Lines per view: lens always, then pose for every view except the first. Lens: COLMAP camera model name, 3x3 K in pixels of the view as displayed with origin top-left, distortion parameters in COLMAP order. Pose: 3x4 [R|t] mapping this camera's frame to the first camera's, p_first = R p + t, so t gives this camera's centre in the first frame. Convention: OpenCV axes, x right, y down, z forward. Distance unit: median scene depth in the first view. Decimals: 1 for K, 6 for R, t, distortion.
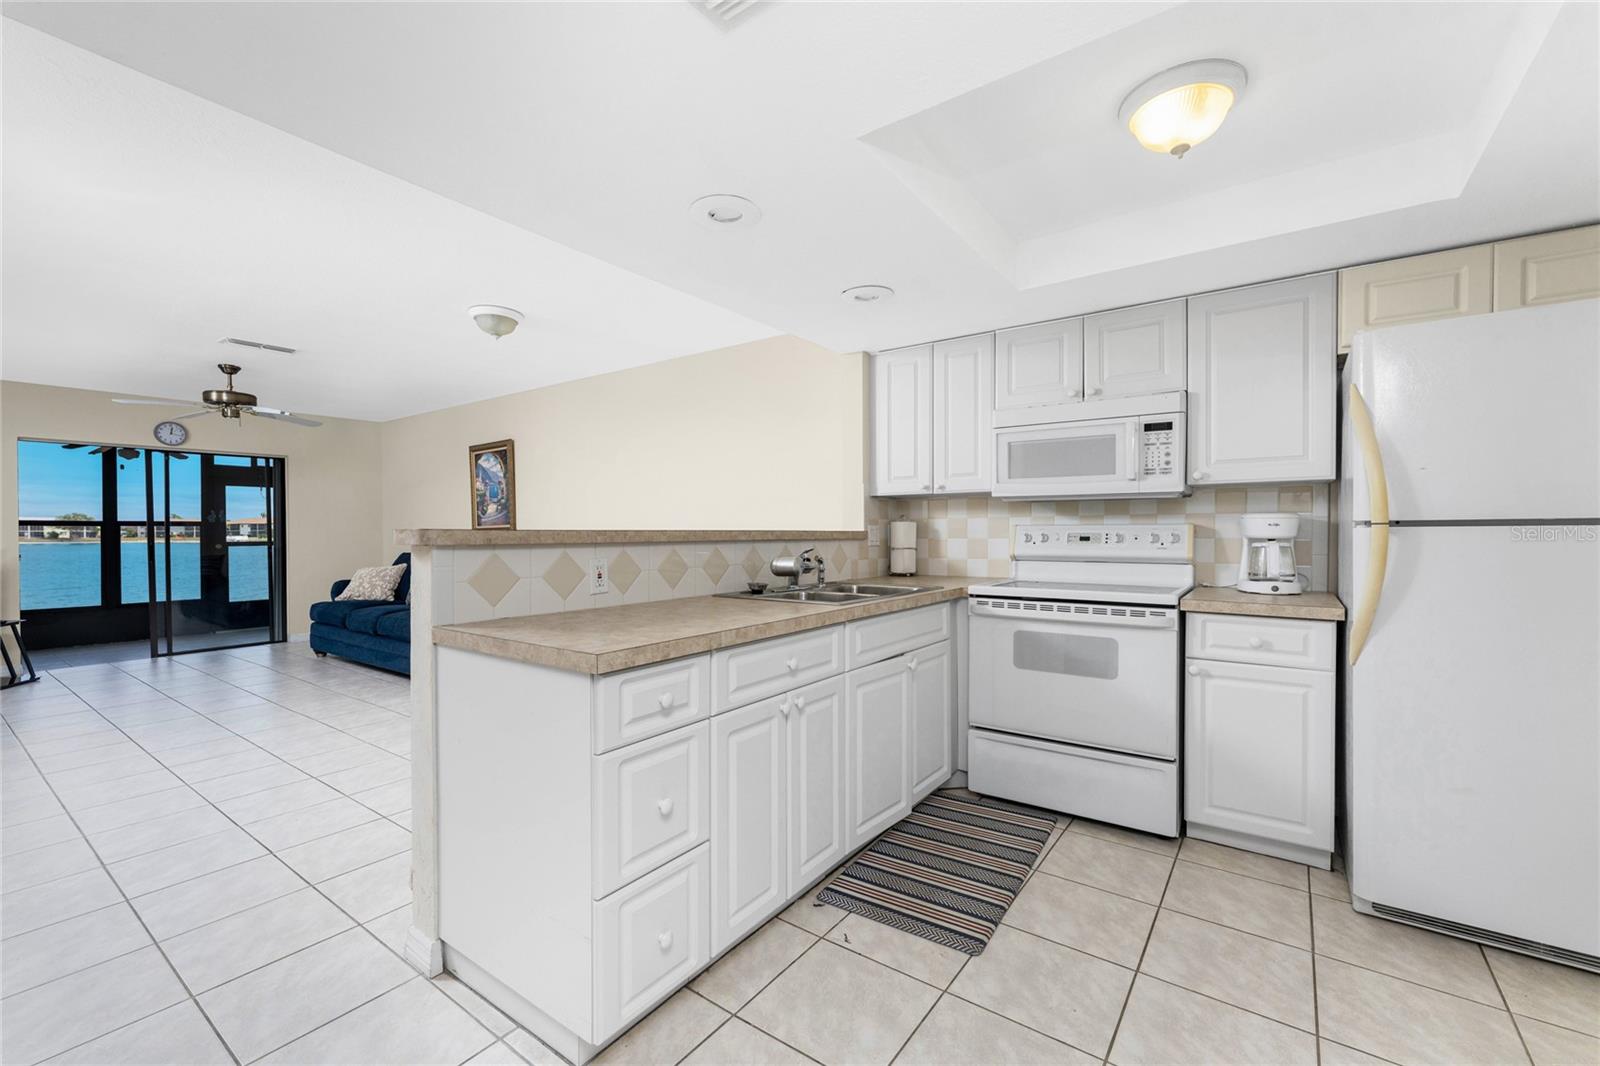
lens RADIAL K [[646.4, 0, 799.2], [0, 646.4, 538.0], [0, 0, 1]] dist [0.000801, -0.000219]
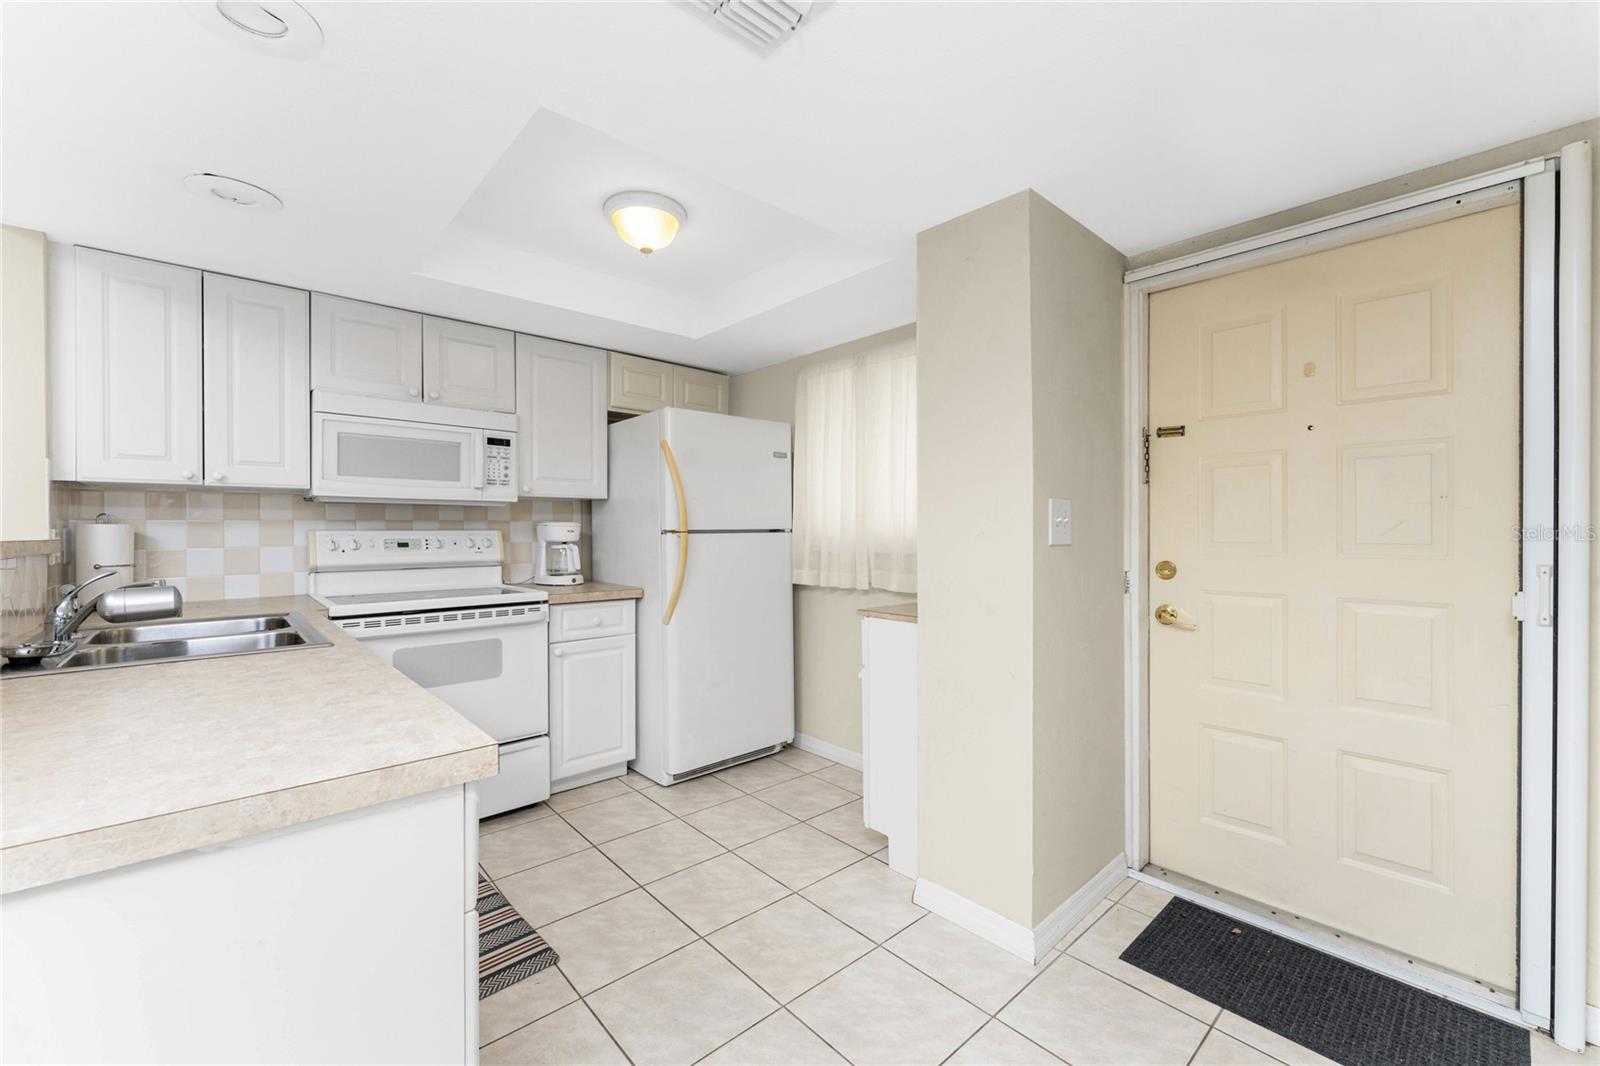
lens RADIAL K [[640.4, 0, 800.0], [0, 640.4, 533.0], [0, 0, 1]] dist [-0.033288, 0.006393]
pose [[0.207342, 0.000517, 0.978268, -0.427254], [0.013500, 0.999903, -0.003390, -0.007050], [-0.978175, 0.013910, 0.207315, 0.298110]]
